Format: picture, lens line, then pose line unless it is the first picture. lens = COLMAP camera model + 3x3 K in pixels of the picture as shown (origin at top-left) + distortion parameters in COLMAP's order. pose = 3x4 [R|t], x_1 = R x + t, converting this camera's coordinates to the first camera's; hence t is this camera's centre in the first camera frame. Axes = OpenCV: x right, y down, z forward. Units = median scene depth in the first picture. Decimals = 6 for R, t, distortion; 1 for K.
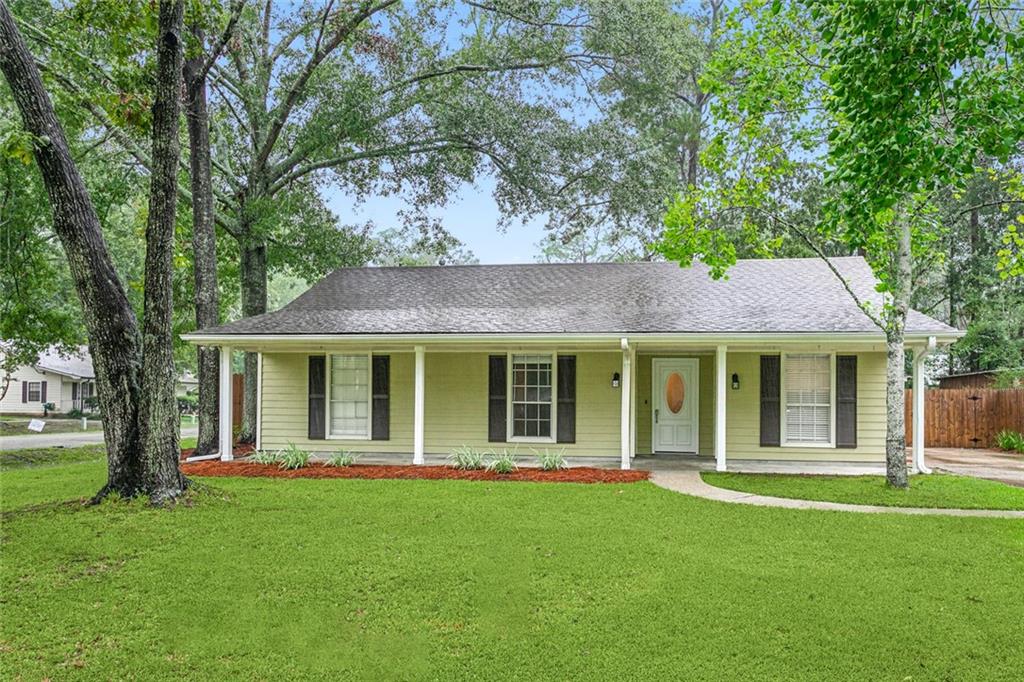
lens RADIAL K [[759.0, 0, 531.0], [0, 759.0, 408.7], [0, 0, 1]] dist [-0.015455, -0.000186]
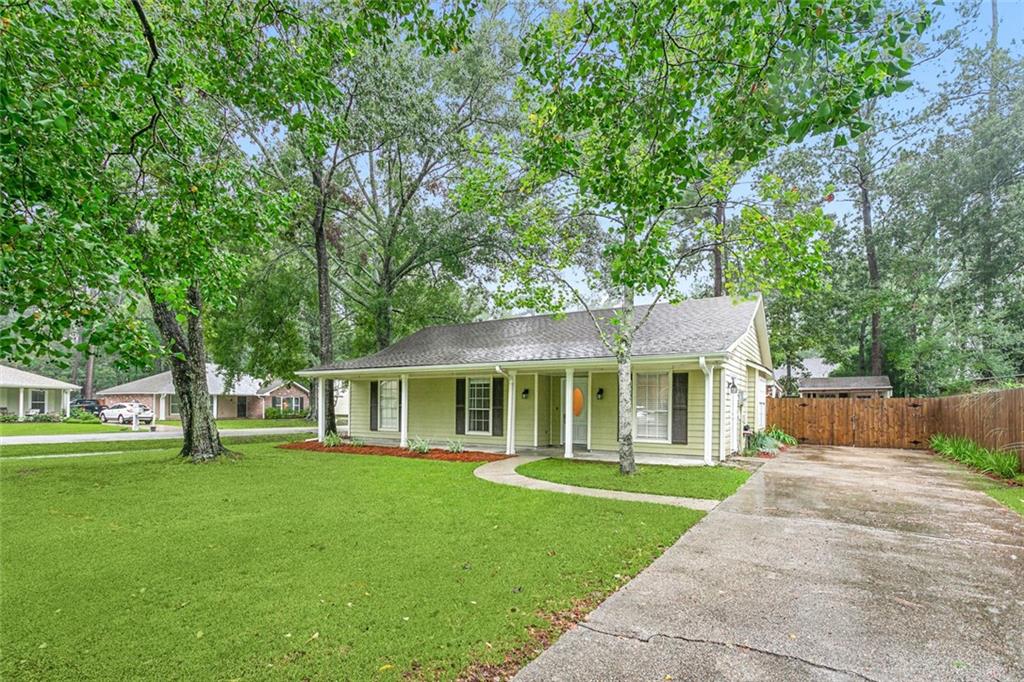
lens RADIAL K [[510.6, 0, 510.8], [0, 510.6, 402.2], [0, 0, 1]] dist [-0.001600, 0.001989]
pose [[0.918667, -0.004324, -0.395010, 0.467158], [-0.003844, 0.999795, -0.019884, -0.001632], [0.395015, 0.019786, 0.918461, 0.075408]]
